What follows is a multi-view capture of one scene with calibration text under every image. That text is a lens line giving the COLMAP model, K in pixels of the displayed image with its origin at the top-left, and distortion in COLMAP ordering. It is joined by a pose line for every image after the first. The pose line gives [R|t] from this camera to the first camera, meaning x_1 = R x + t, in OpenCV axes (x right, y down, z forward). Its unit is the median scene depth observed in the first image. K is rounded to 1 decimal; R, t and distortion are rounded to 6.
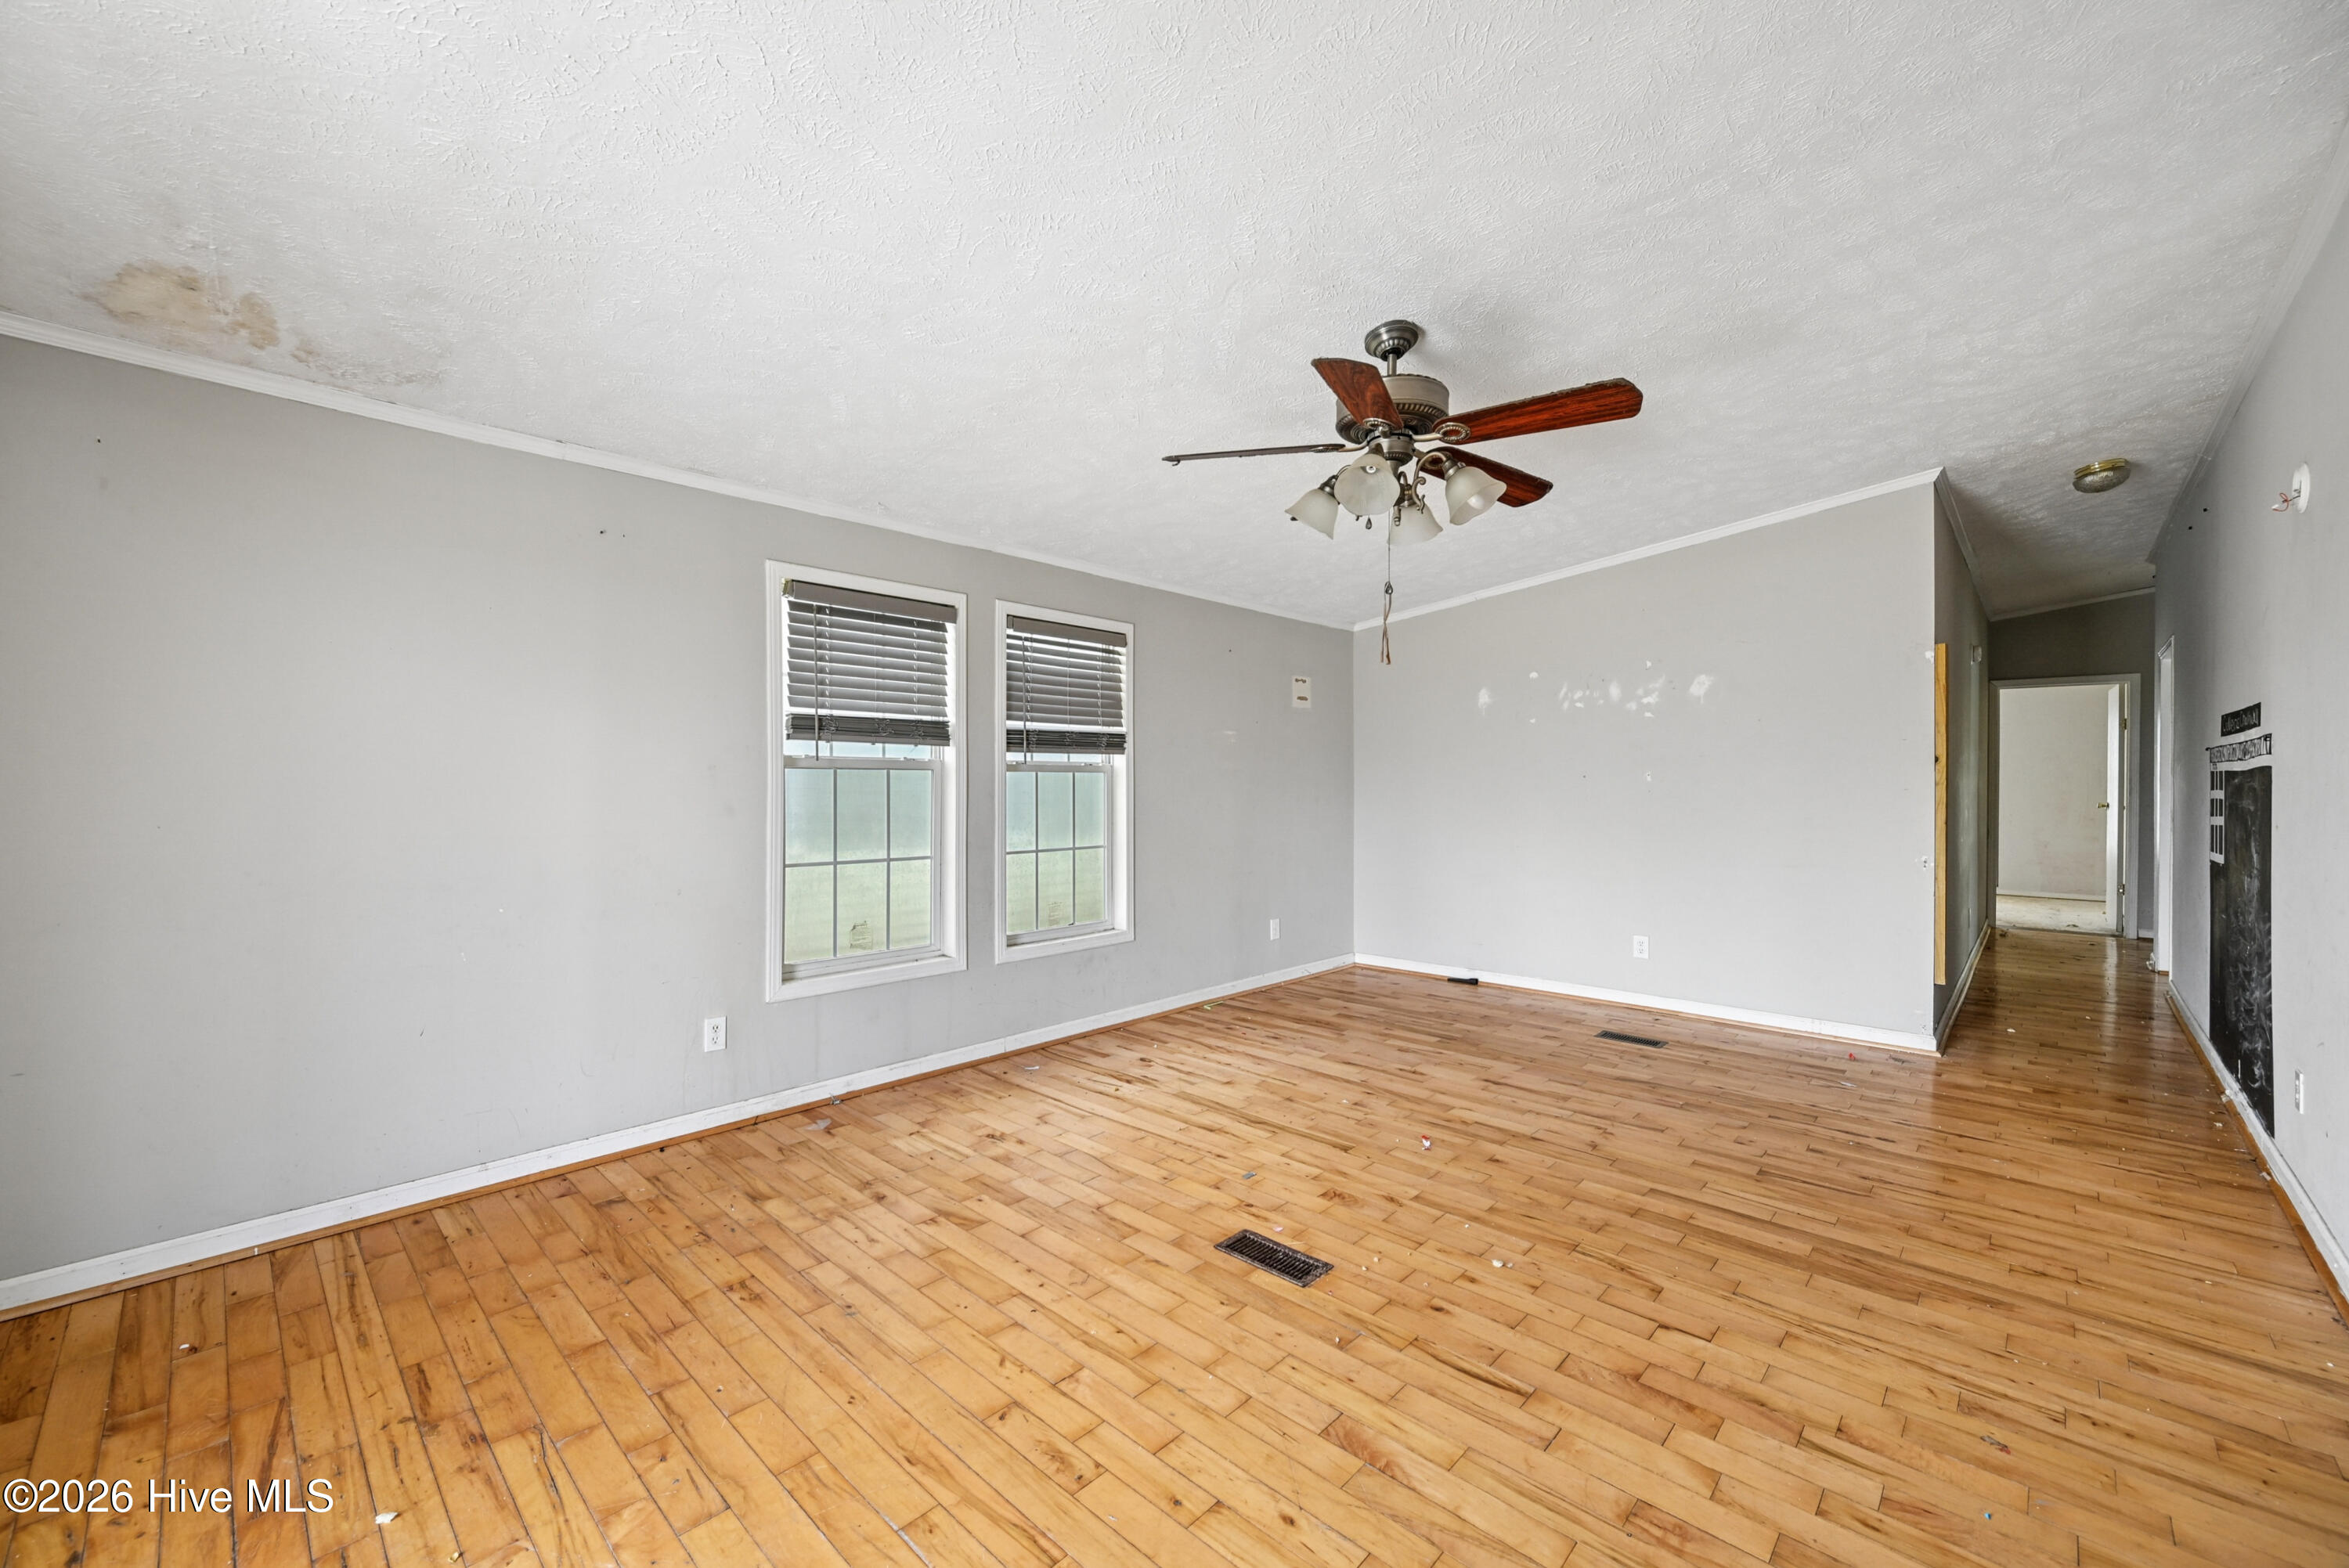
lens RADIAL K [[923.3, 0, 1165.2], [0, 923.3, 789.8], [0, 0, 1]] dist [-0.001802, -0.000119]
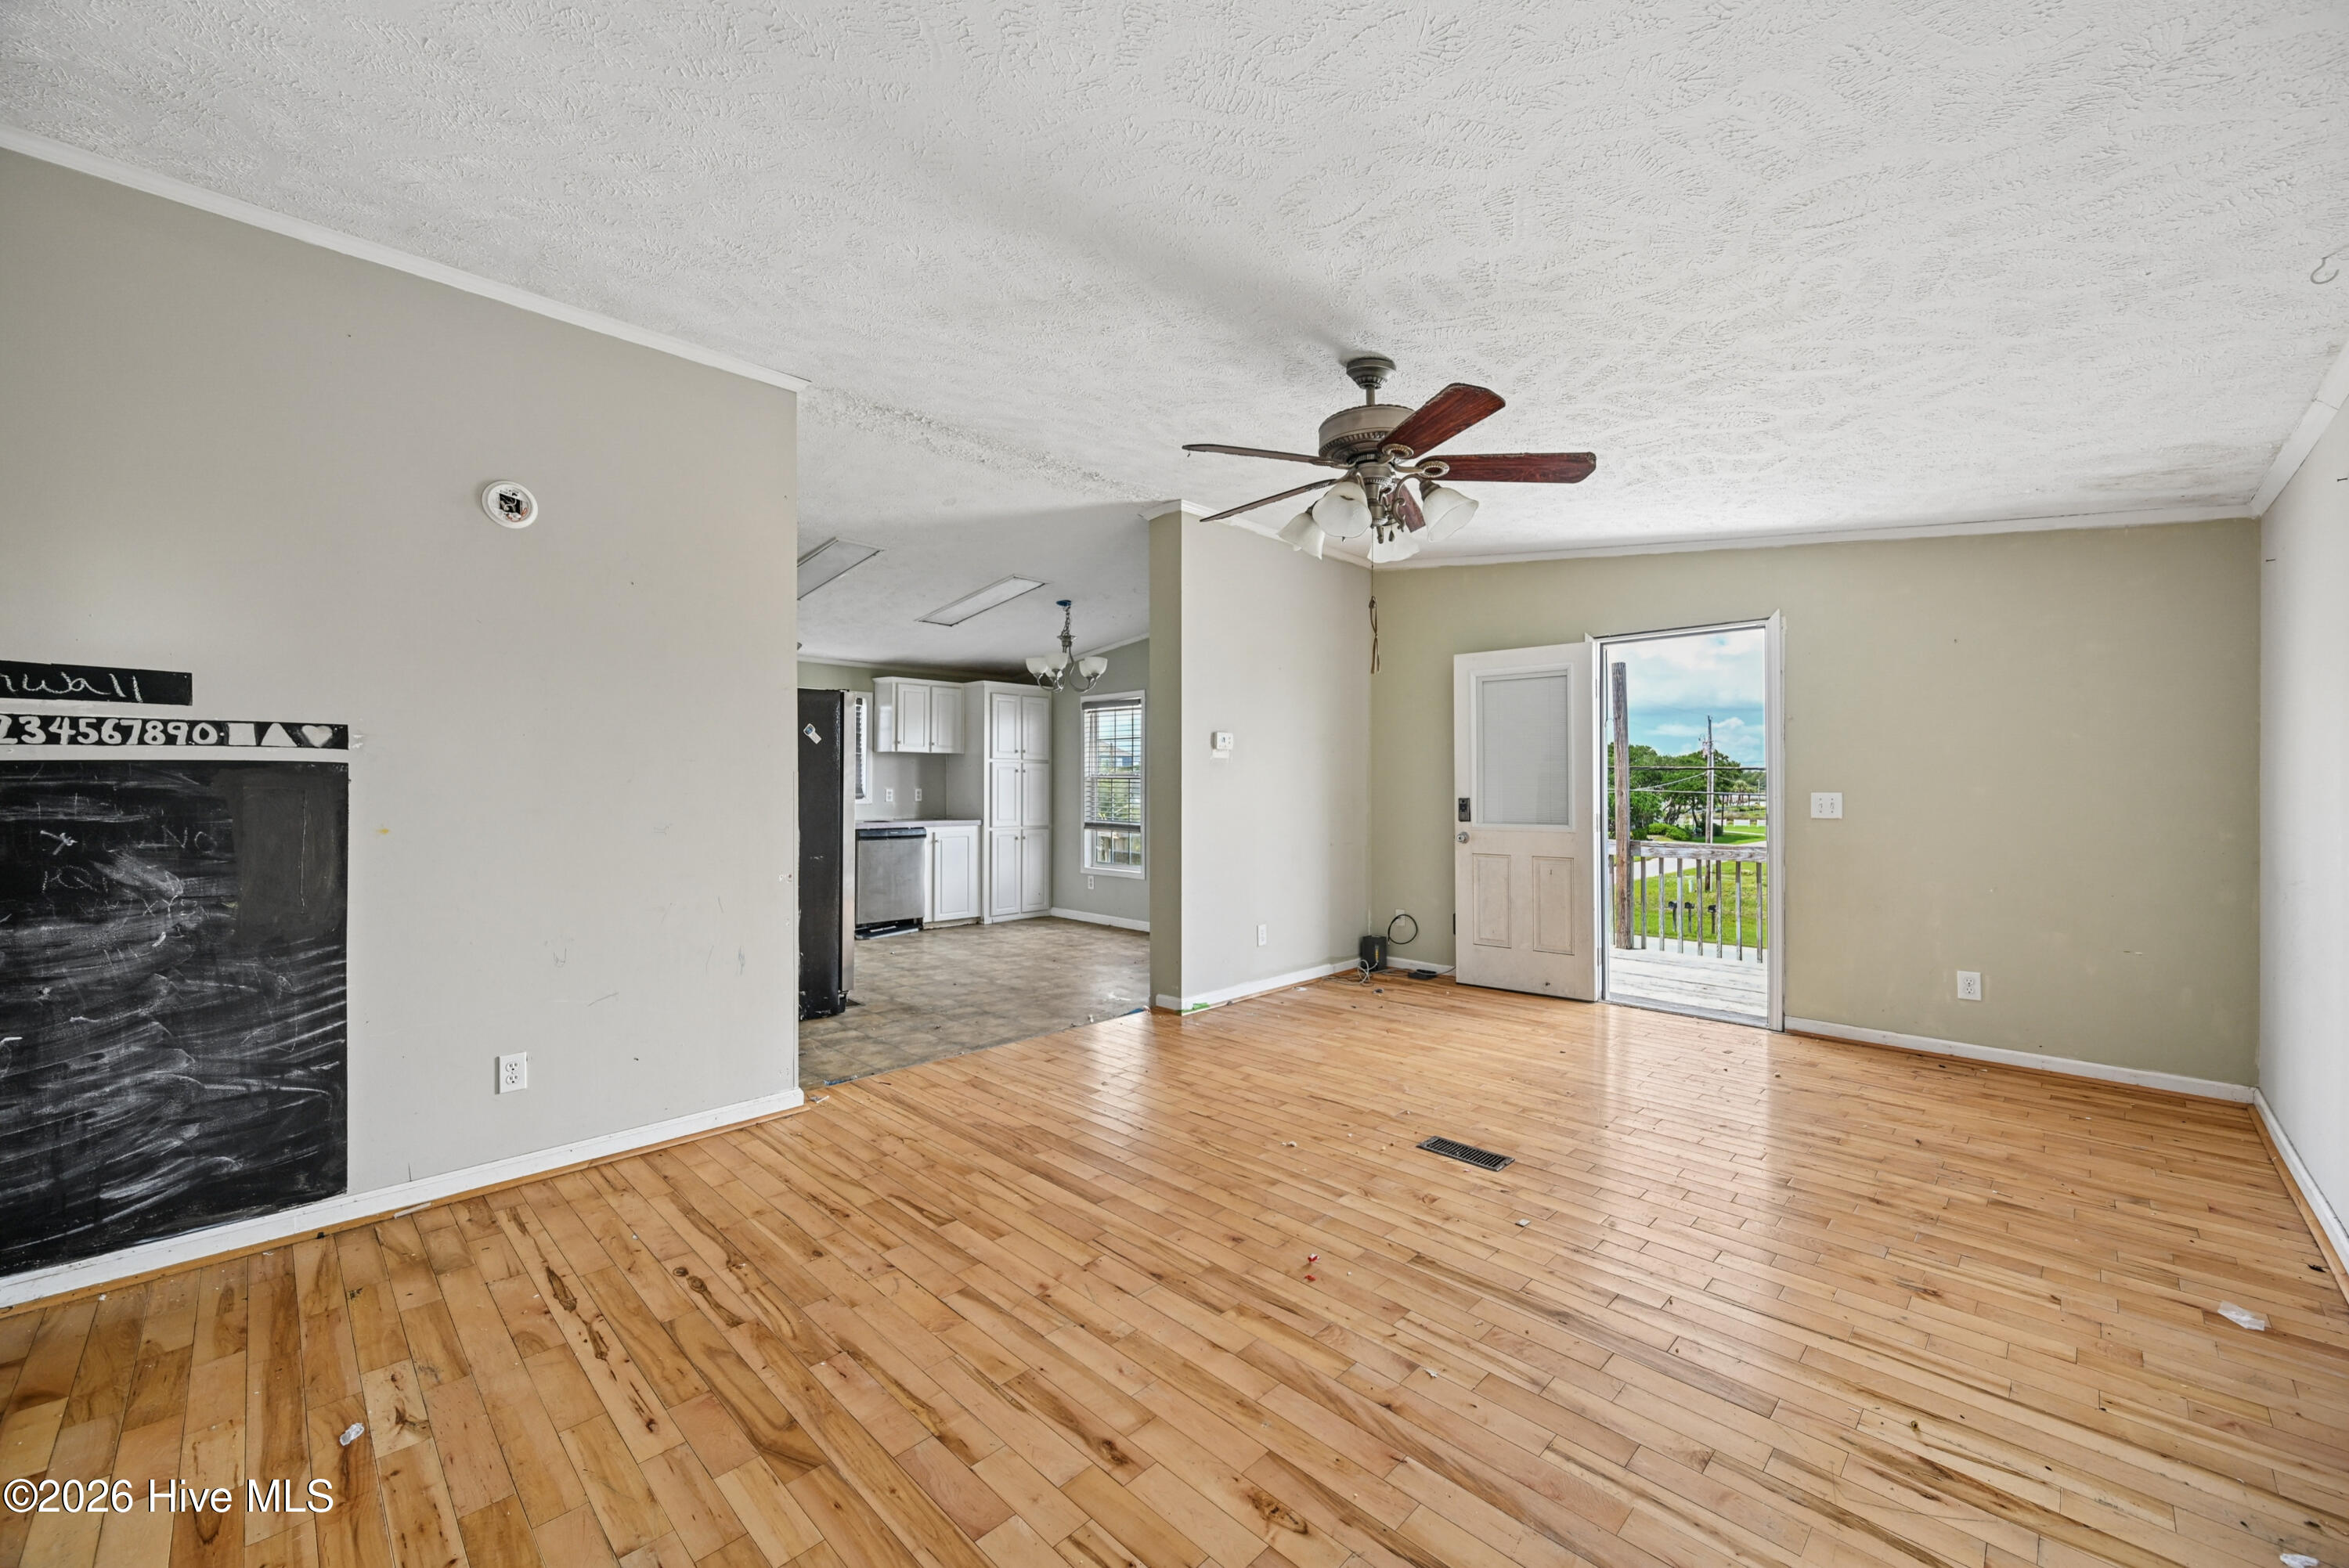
lens RADIAL K [[917.6, 0, 1190.8], [0, 917.6, 783.4], [0, 0, 1]] dist [-0.001684, -0.000116]
pose [[-0.999998, -0.001879, 0.000882, 0.341230], [-0.001873, 0.999972, 0.007244, -0.012155], [-0.000896, 0.007242, -0.999973, 1.558179]]
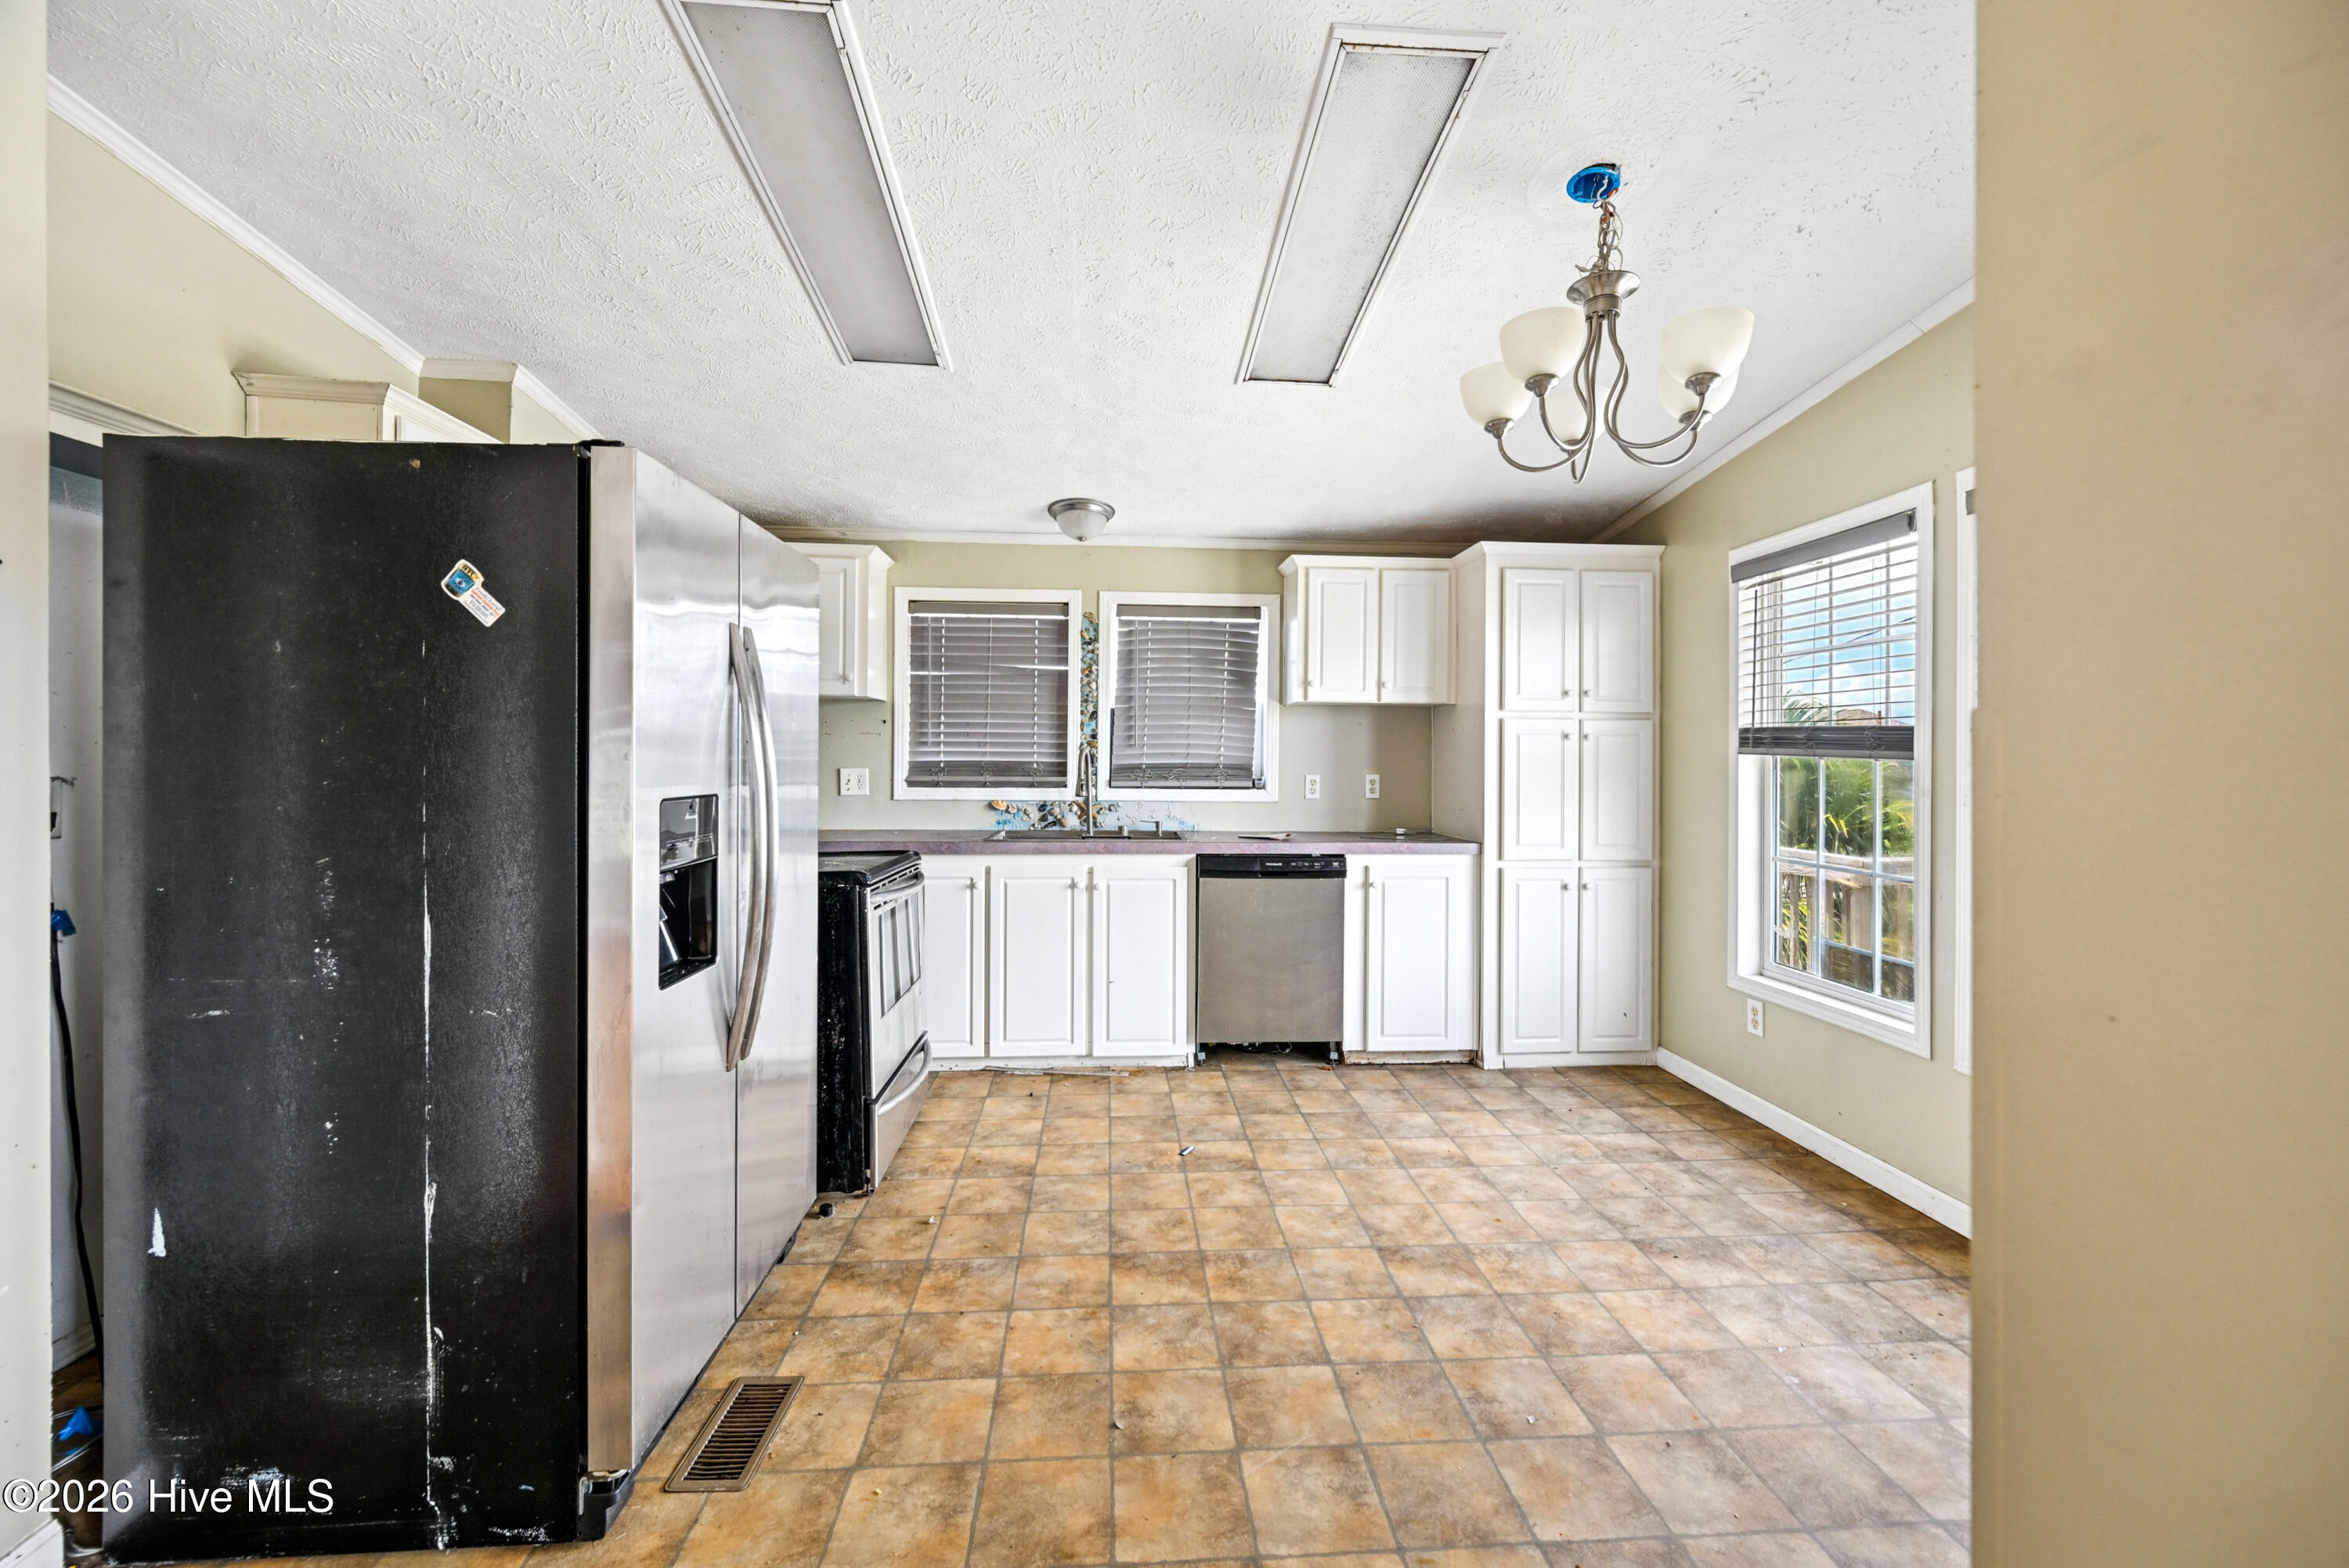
lens RADIAL K [[935.0, 0, 1178.2], [0, 935.0, 760.5], [0, 0, 1]] dist [-0.001184, -0.000082]
pose [[-0.742609, -0.003799, 0.669715, 0.400234], [-0.000918, 0.999989, 0.004655, -0.003528], [-0.669725, 0.002842, -0.742604, 0.285028]]
